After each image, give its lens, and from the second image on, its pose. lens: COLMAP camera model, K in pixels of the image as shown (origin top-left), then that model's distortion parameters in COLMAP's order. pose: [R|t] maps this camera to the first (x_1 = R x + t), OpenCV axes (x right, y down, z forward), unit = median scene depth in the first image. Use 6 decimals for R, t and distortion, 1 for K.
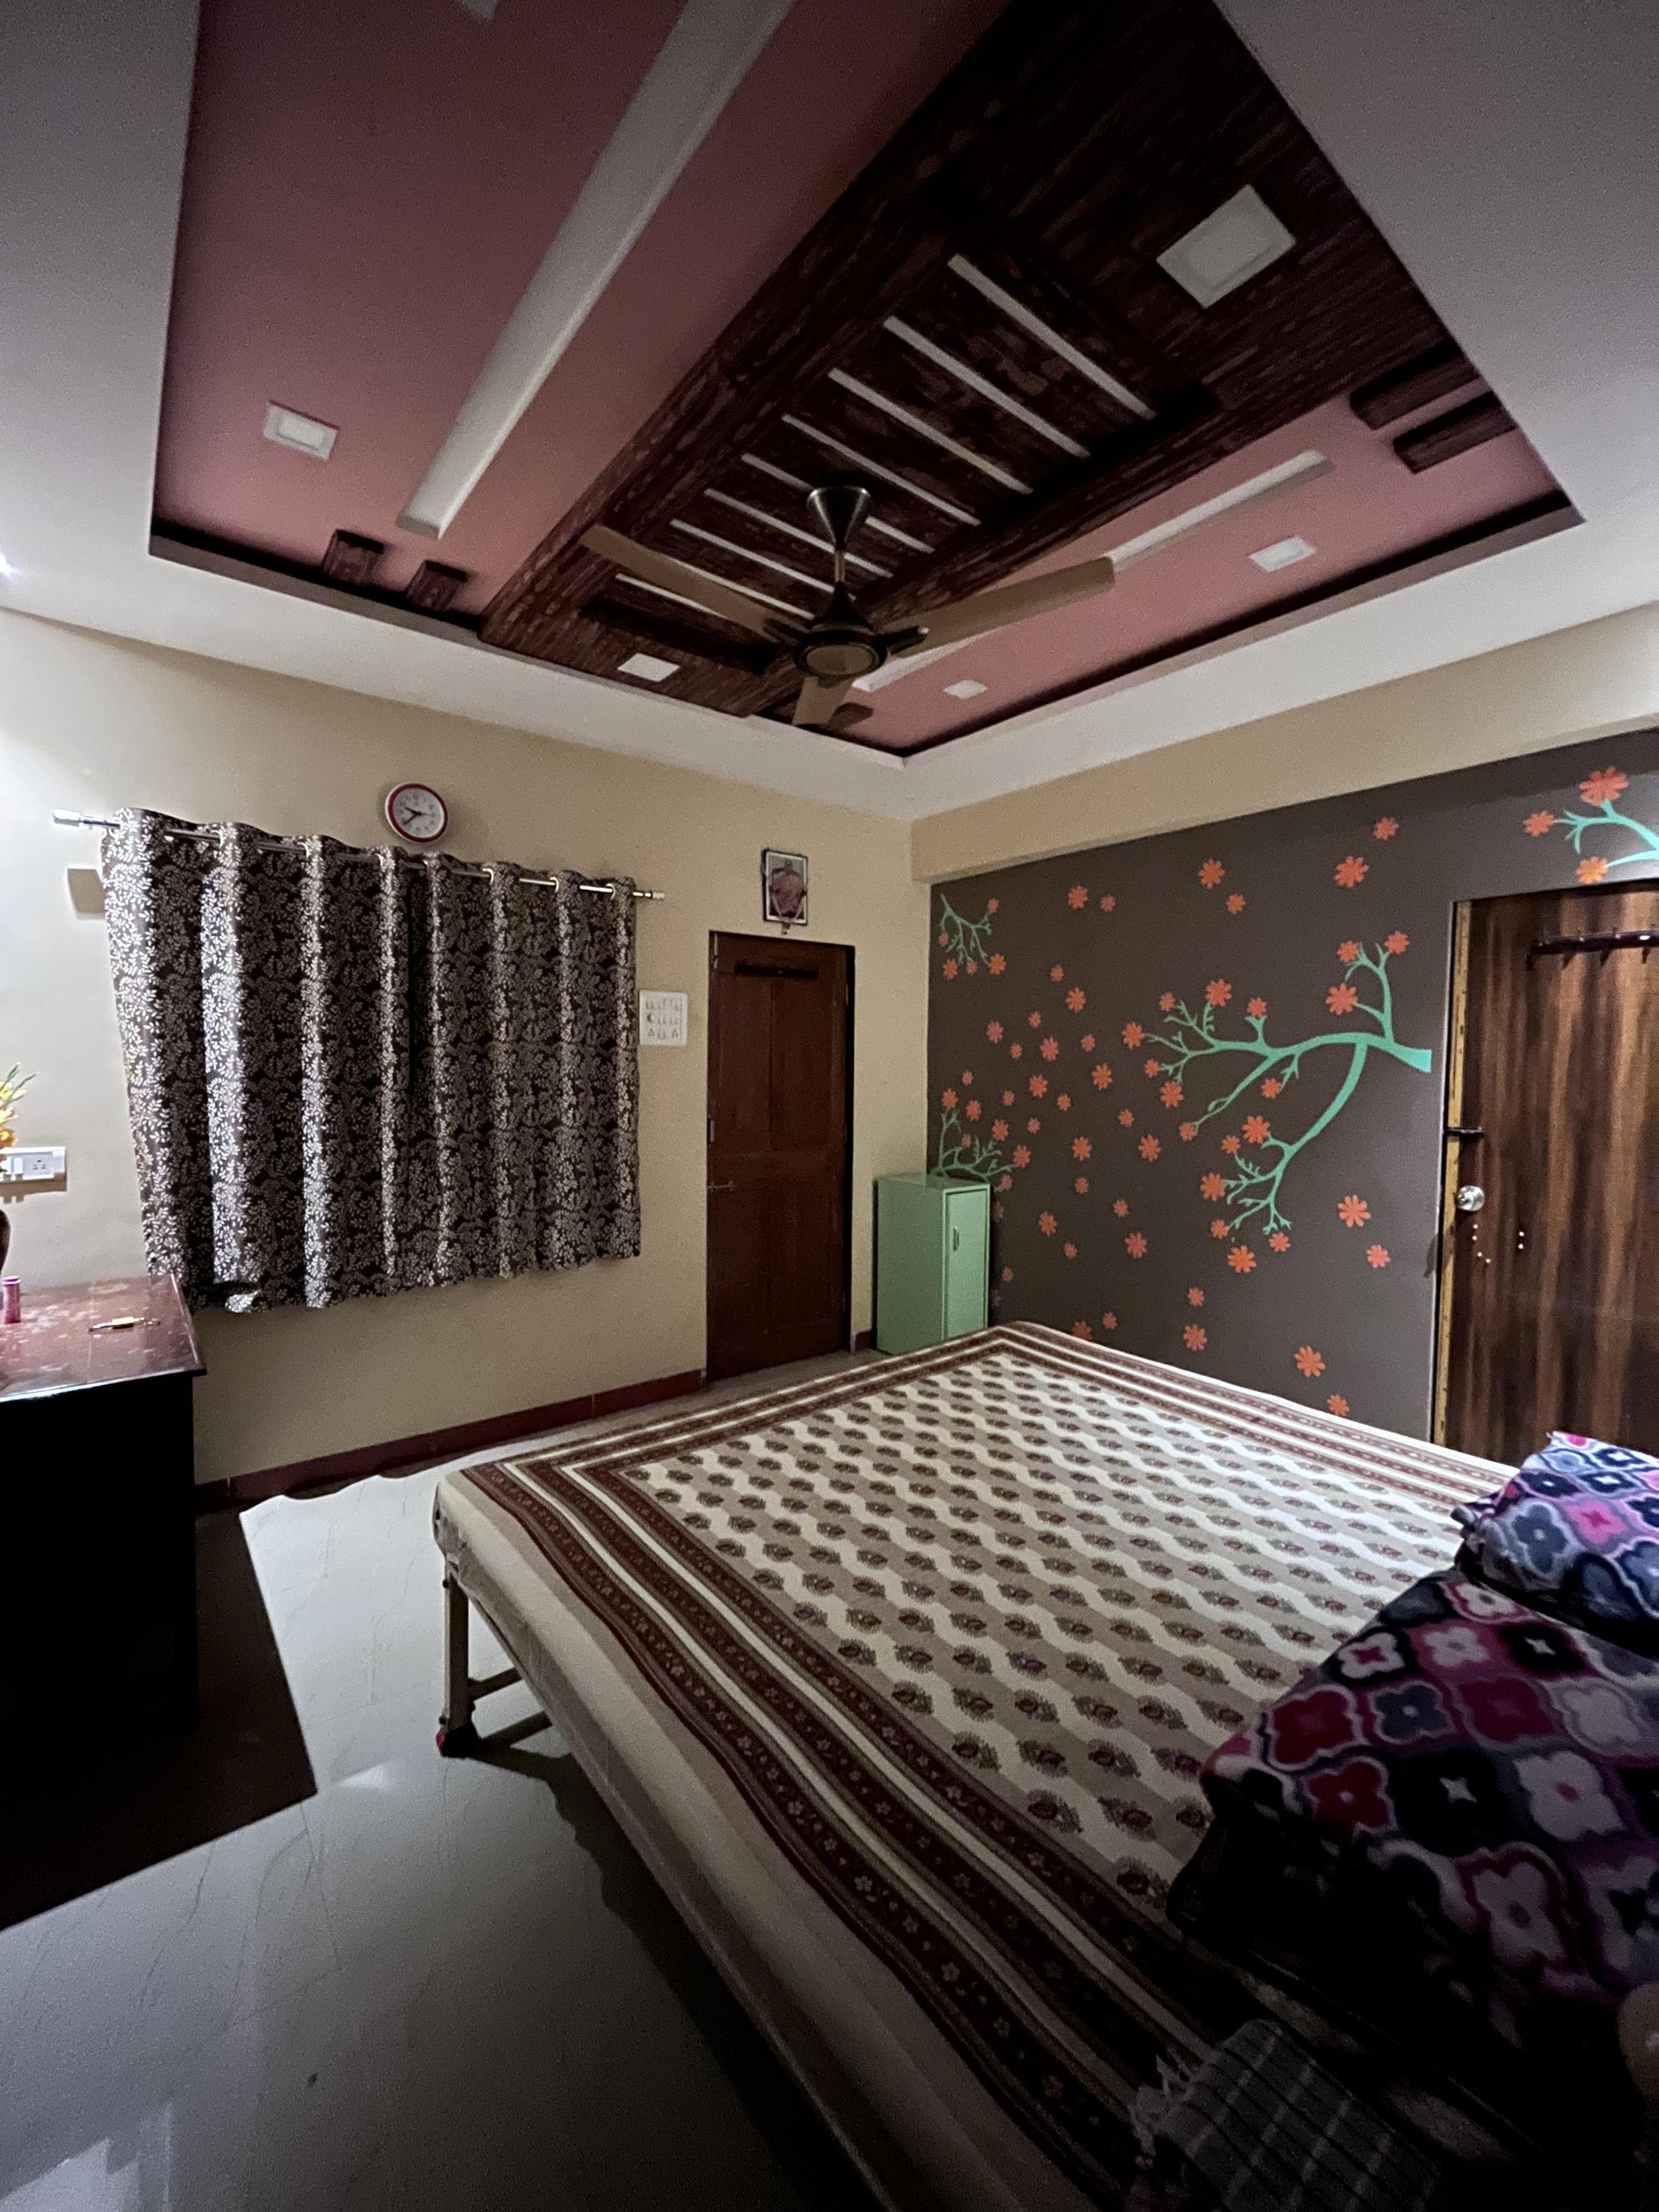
lens RADIAL K [[900.0, 0, 827.0], [0, 900.0, 1108.9], [0, 0, 1]] dist [-0.003857, 0.000422]
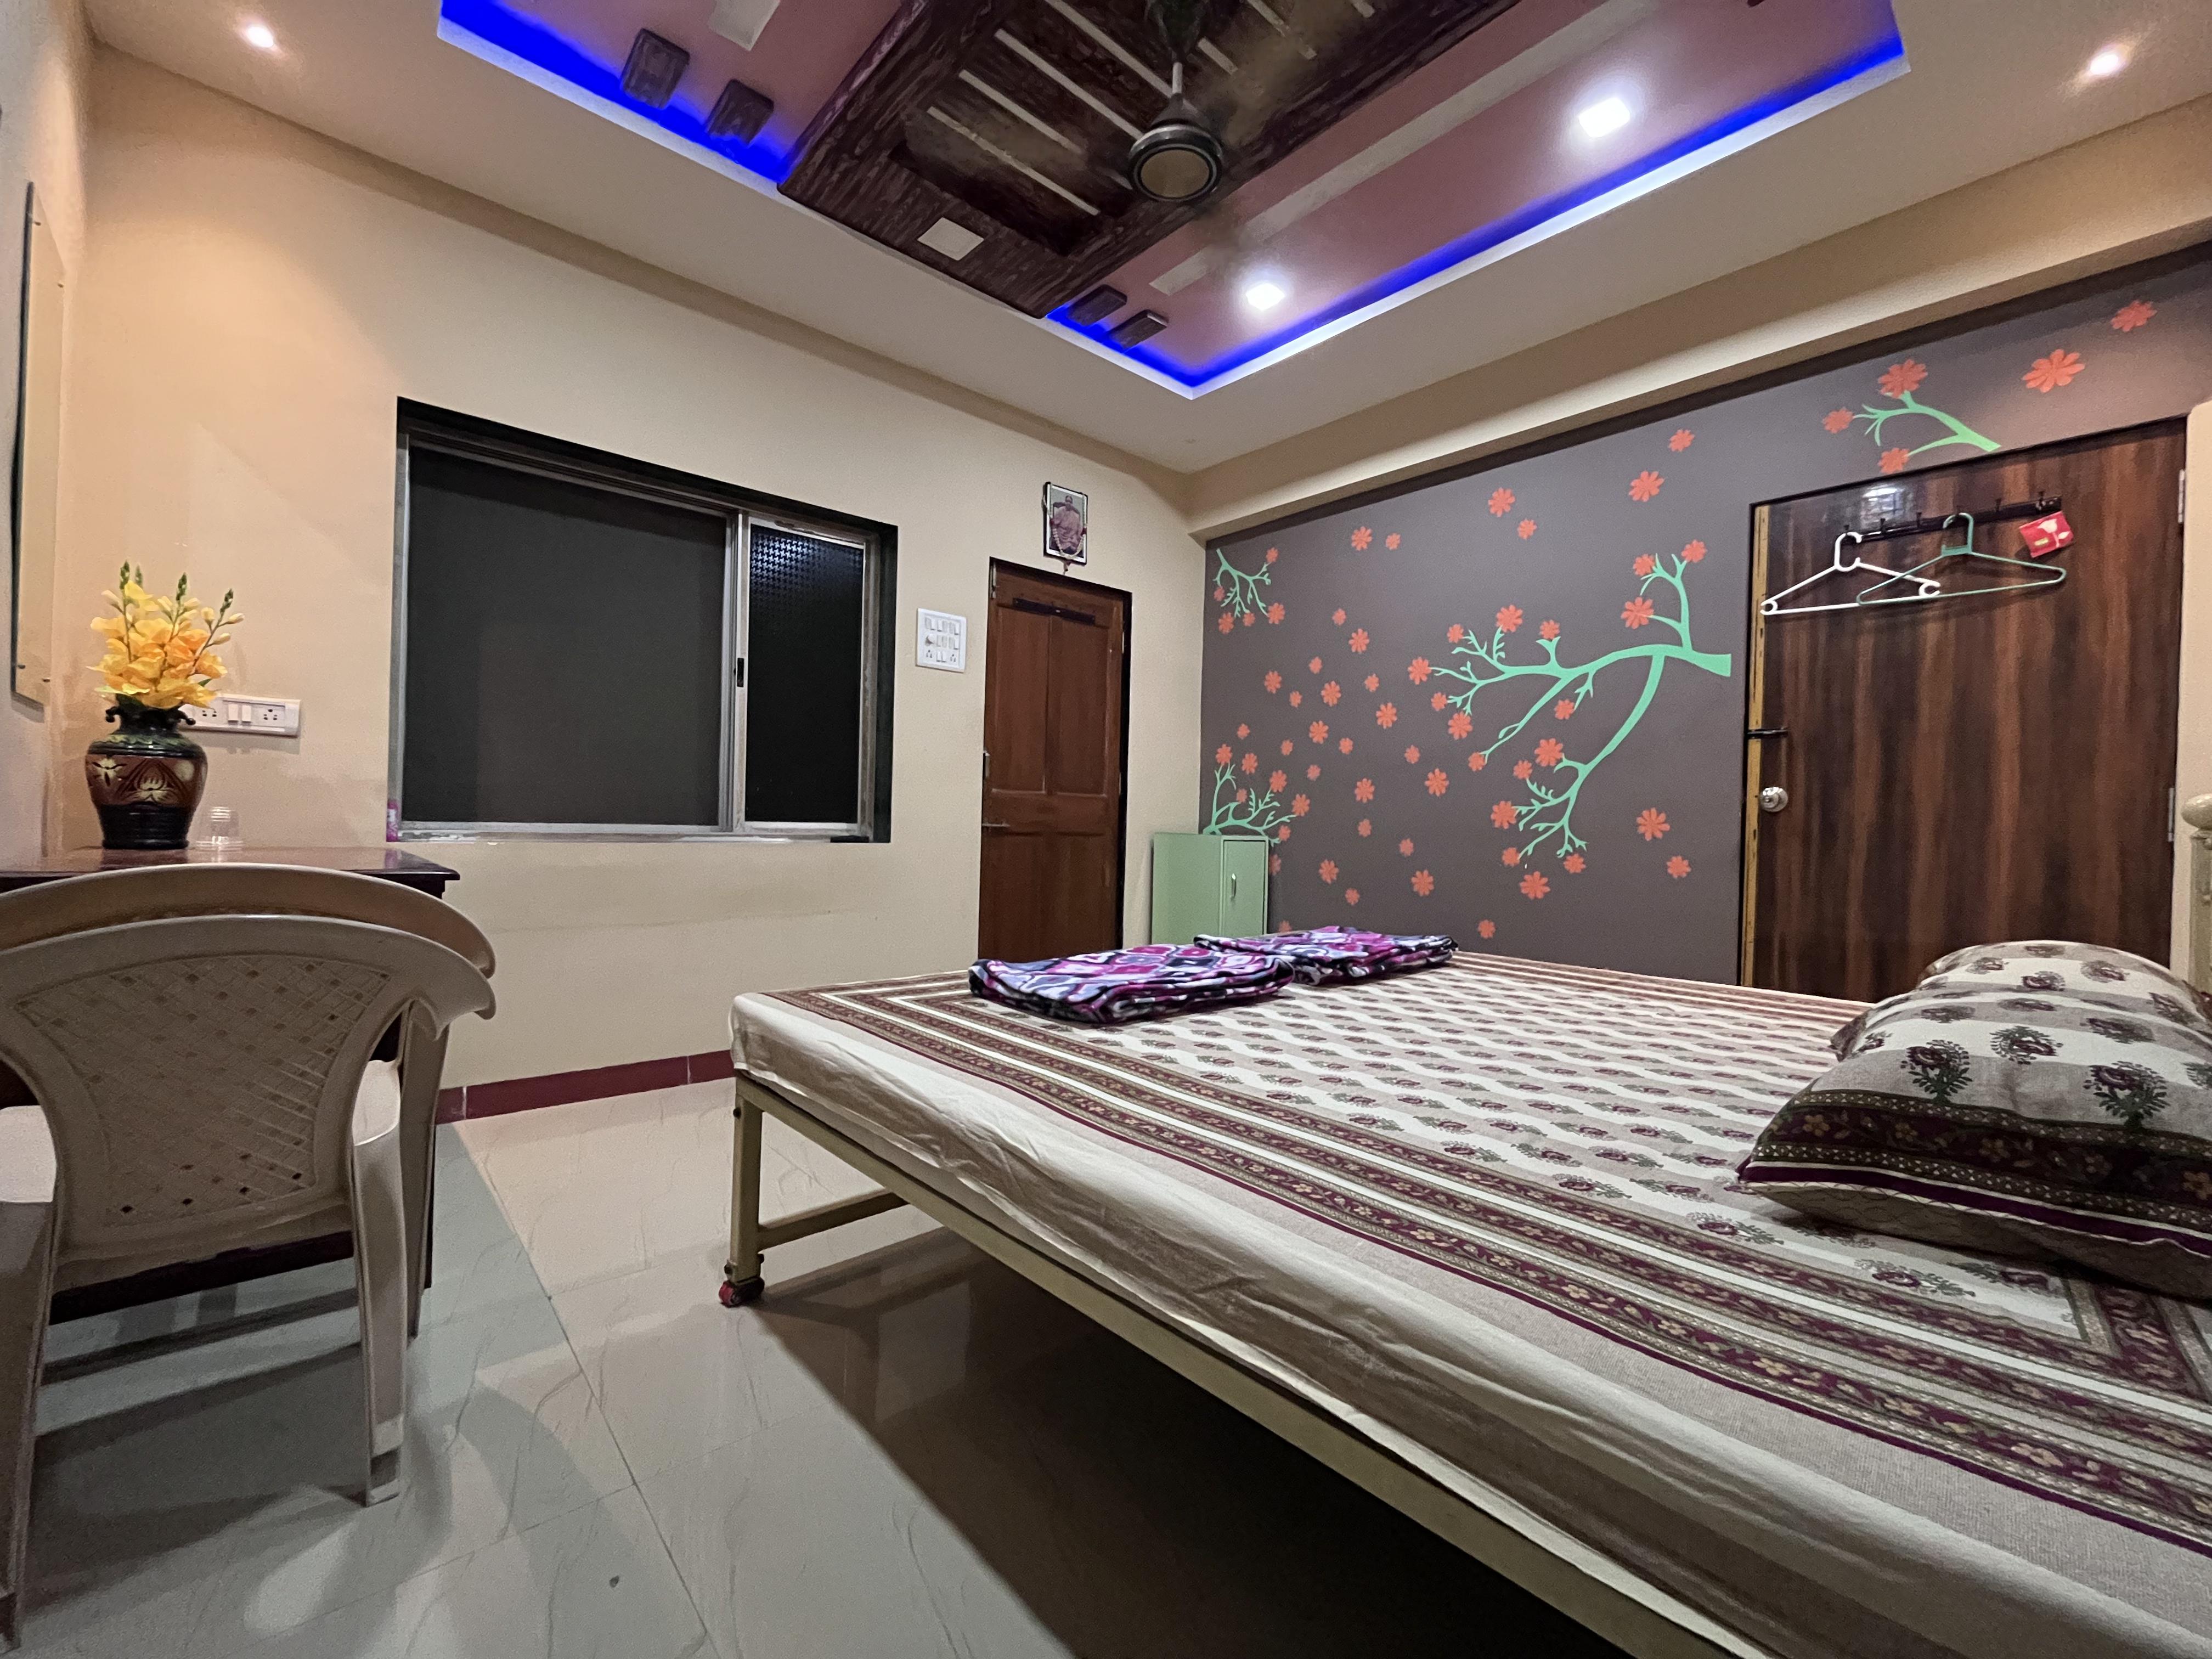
lens RADIAL K [[900.0, 0, 1103.3], [0, 900.0, 826.5], [0, 0, 1]] dist [-0.003857, 0.000422]
pose [[0.998483, 0.017345, 0.052248, -0.063552], [-0.015095, 0.998955, -0.043147, 0.156486], [-0.052942, 0.042292, 0.997702, 0.042735]]
